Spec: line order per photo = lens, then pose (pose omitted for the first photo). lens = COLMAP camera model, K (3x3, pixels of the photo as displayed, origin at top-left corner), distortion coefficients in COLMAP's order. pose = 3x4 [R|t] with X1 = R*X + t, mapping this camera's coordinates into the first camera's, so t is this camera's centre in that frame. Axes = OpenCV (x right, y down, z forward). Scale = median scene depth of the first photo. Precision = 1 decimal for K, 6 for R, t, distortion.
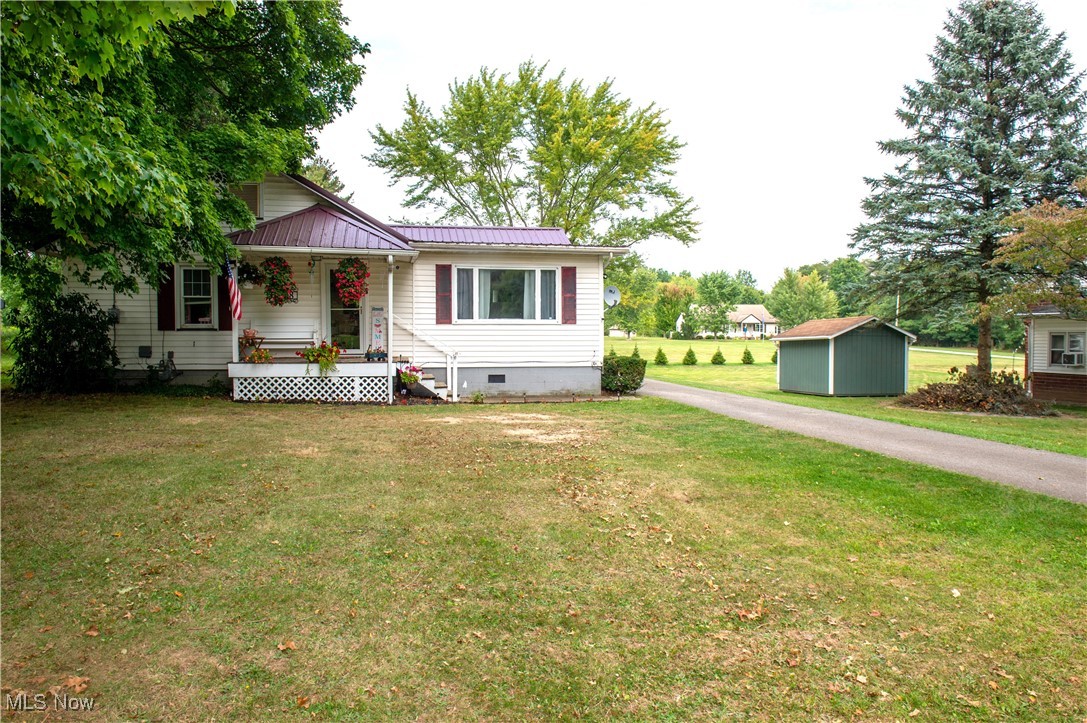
lens RADIAL K [[743.1, 0, 547.7], [0, 743.1, 371.3], [0, 0, 1]] dist [-0.040594, -0.004841]
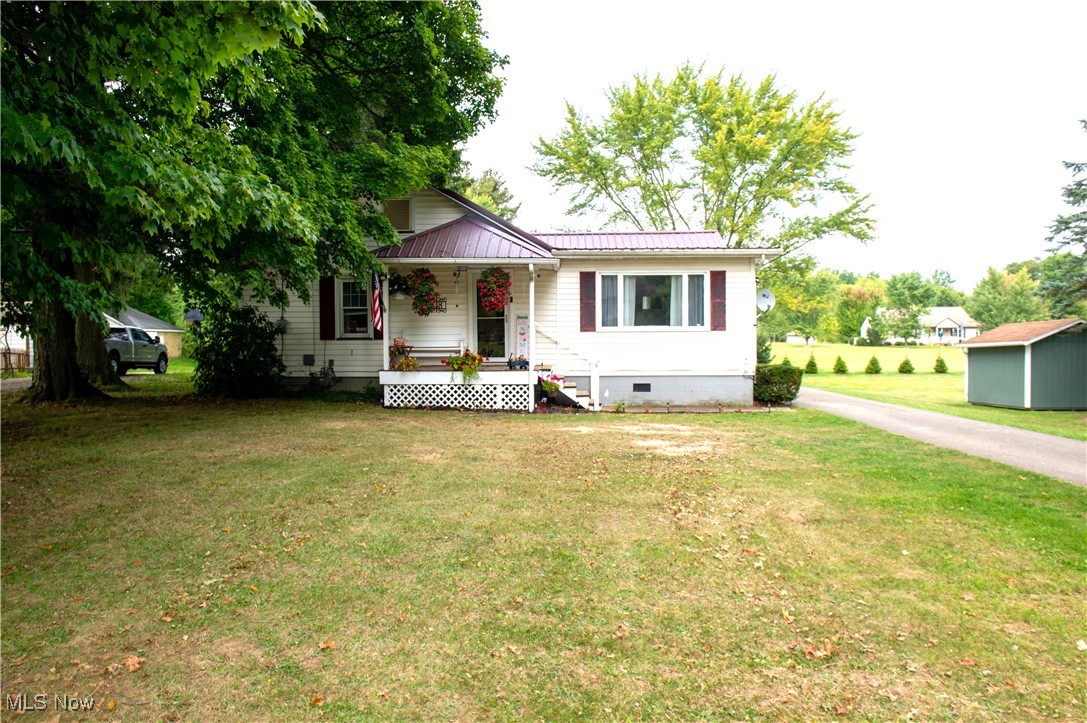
lens RADIAL K [[757.2, 0, 547.1], [0, 757.2, 376.5], [0, 0, 1]] dist [-0.047395, -0.002894]
pose [[0.974153, 0.004350, -0.225846, 0.039513], [-0.005156, 0.999982, -0.002976, -0.001053], [0.225829, 0.004063, 0.974158, 0.007300]]
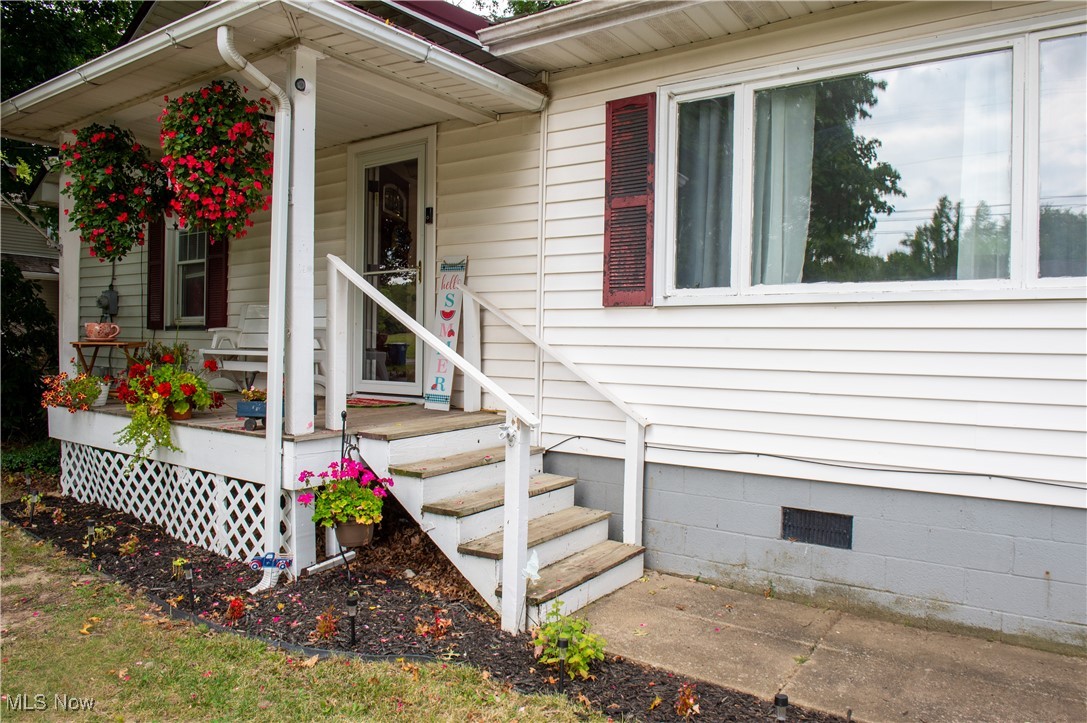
lens RADIAL K [[743.1, 0, 547.7], [0, 743.1, 371.3], [0, 0, 1]] dist [-0.040594, -0.004841]
pose [[0.681381, 0.036216, -0.731032, 0.054210], [-0.053488, 0.998568, -0.000386, -0.042106], [0.729971, 0.039364, 0.682343, 0.884076]]
